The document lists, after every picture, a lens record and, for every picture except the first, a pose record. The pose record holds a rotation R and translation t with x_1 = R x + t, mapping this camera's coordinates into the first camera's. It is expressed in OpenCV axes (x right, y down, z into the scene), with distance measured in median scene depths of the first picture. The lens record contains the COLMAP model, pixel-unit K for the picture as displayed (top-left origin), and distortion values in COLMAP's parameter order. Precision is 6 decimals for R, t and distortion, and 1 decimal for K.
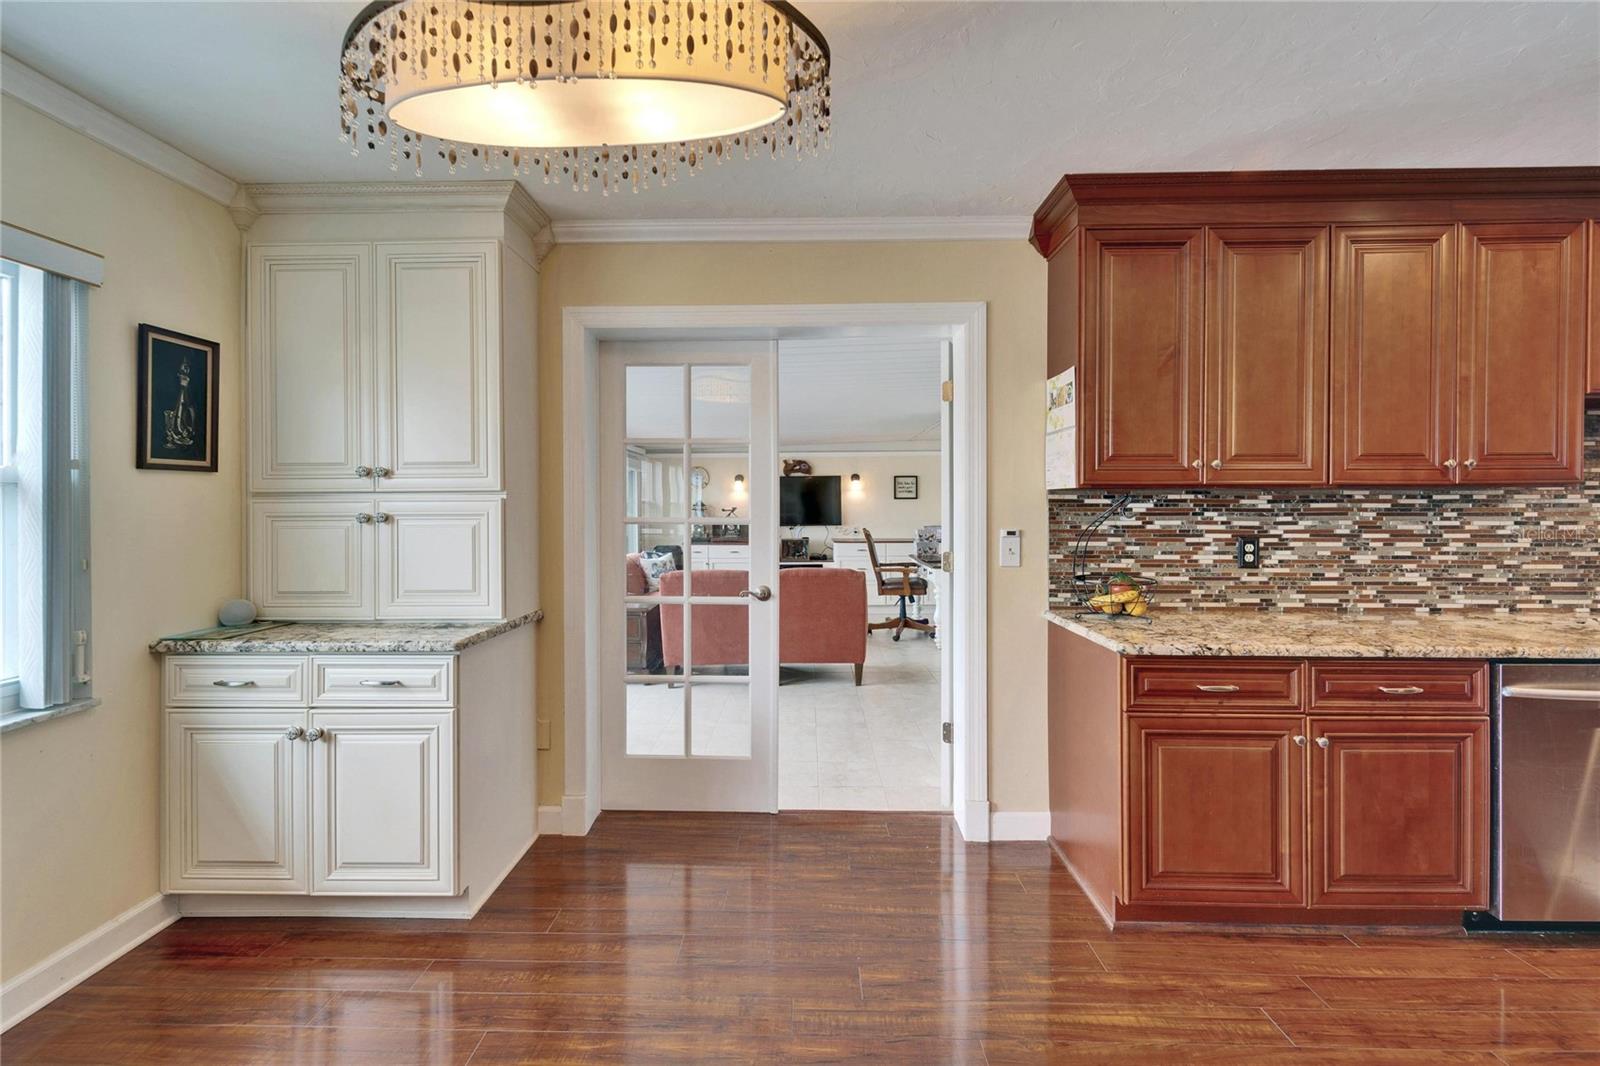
lens RADIAL K [[647.4, 0, 790.8], [0, 647.4, 511.1], [0, 0, 1]] dist [0.003431, 0.000297]
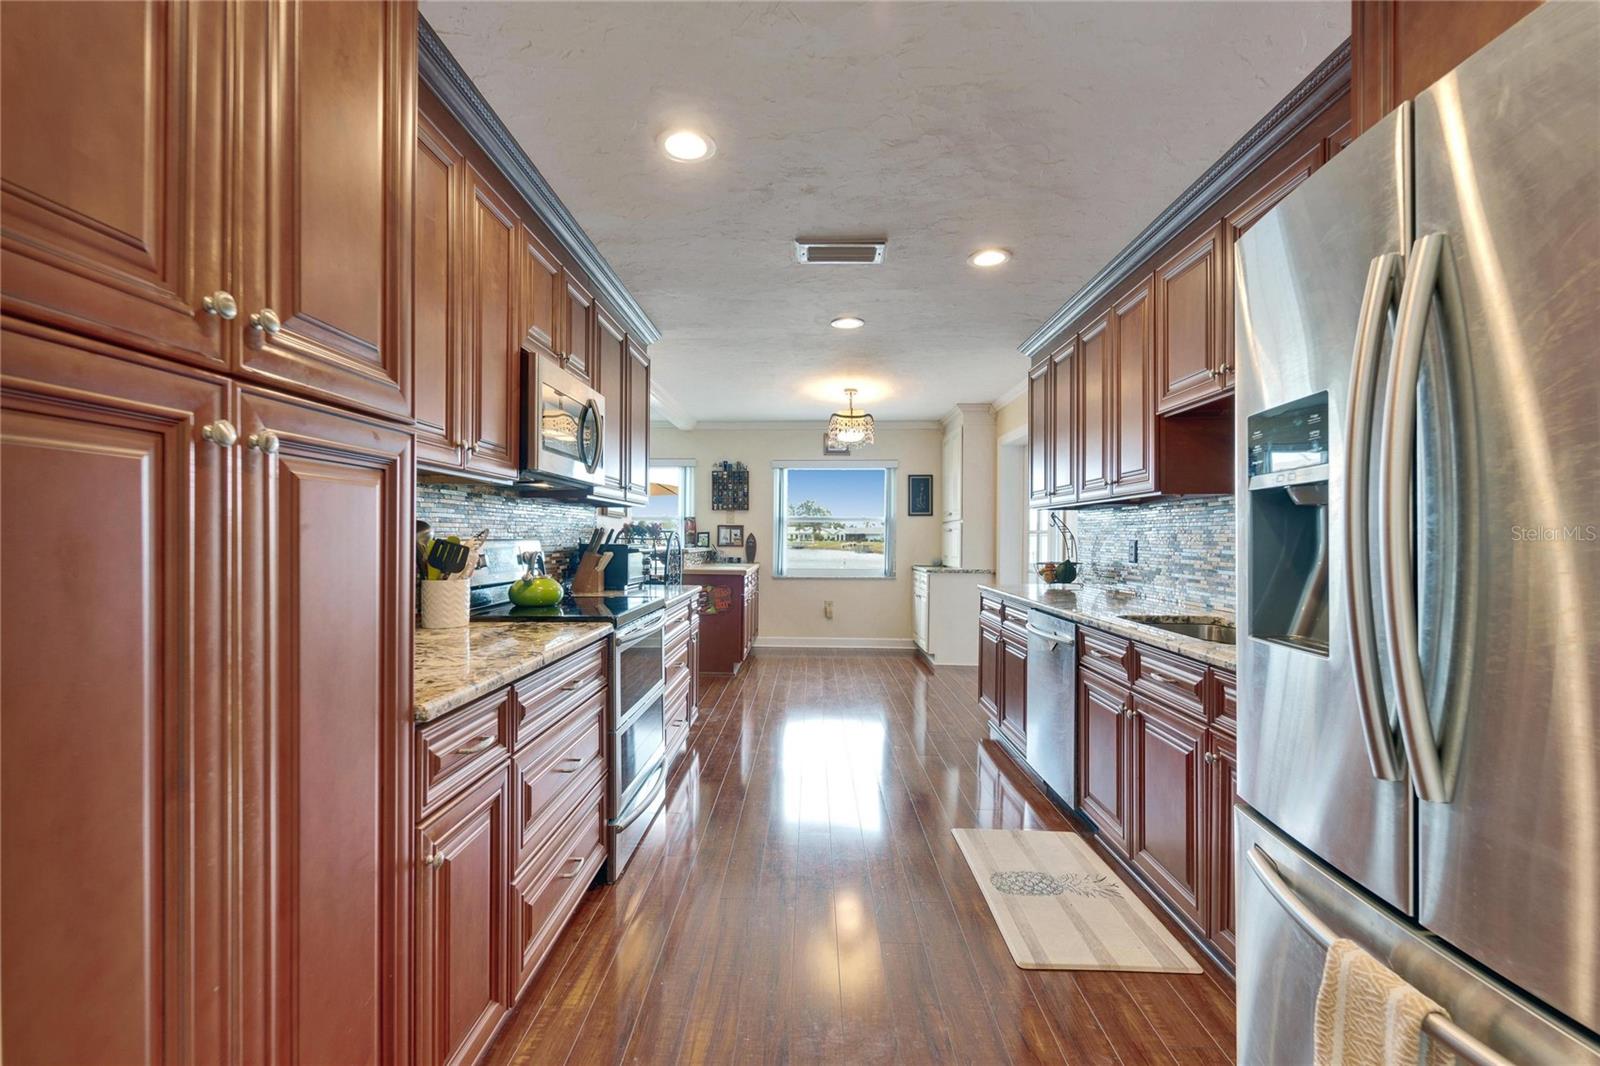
lens RADIAL K [[675.1, 0, 807.3], [0, 675.1, 538.3], [0, 0, 1]] dist [-0.001023, -0.000069]
pose [[0.023349, 0.003162, -0.999722, 2.279349], [-0.016779, 0.999855, 0.002770, 0.047802], [0.999587, 0.016710, 0.023399, 0.310460]]
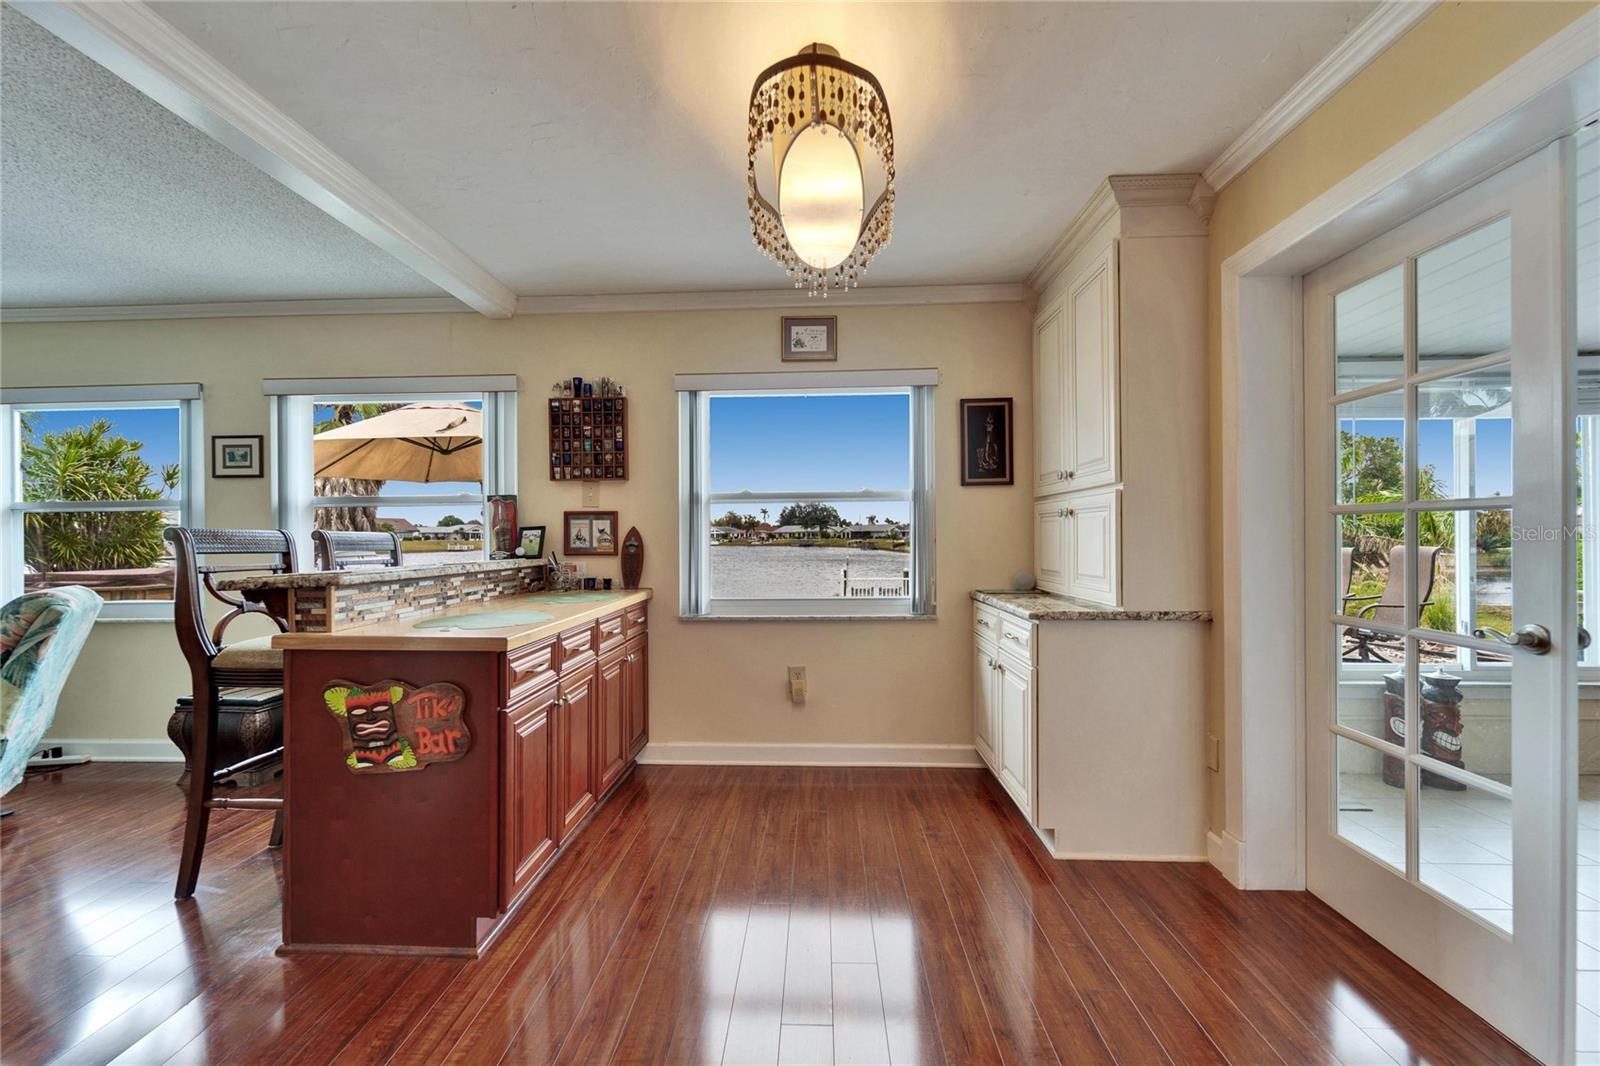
lens RADIAL K [[650.6, 0, 807.0], [0, 650.6, 538.0], [0, 0, 1]] dist [0.003413, -0.000830]
pose [[0.011695, 0.005493, -0.999917, 0.576365], [-0.001795, 0.999983, 0.005472, 0.052155], [0.999930, 0.001731, 0.011705, 0.494900]]
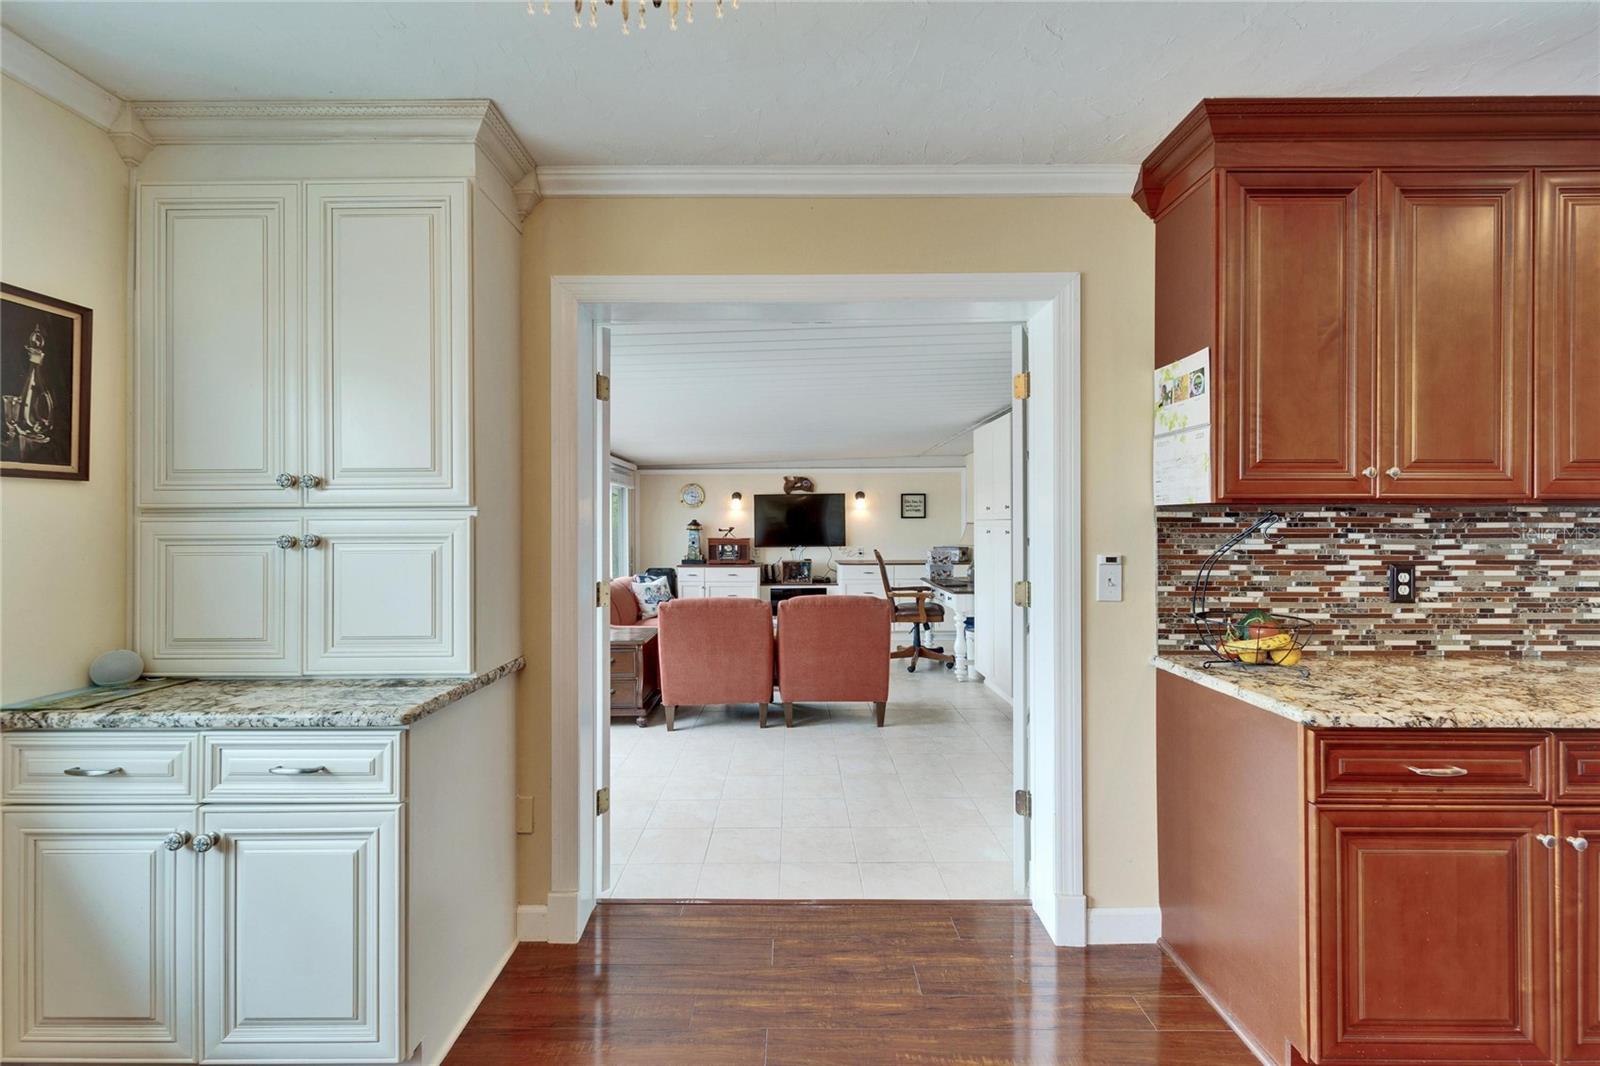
lens RADIAL K [[650.6, 0, 788.7], [0, 650.6, 523.7], [0, 0, 1]] dist [0.003413, -0.000830]
pose [[0.999841, 0.000117, 0.017835, -0.084630], [0.000071, 0.999944, -0.010558, -0.002241], [-0.017836, 0.010557, 0.999785, 0.224501]]
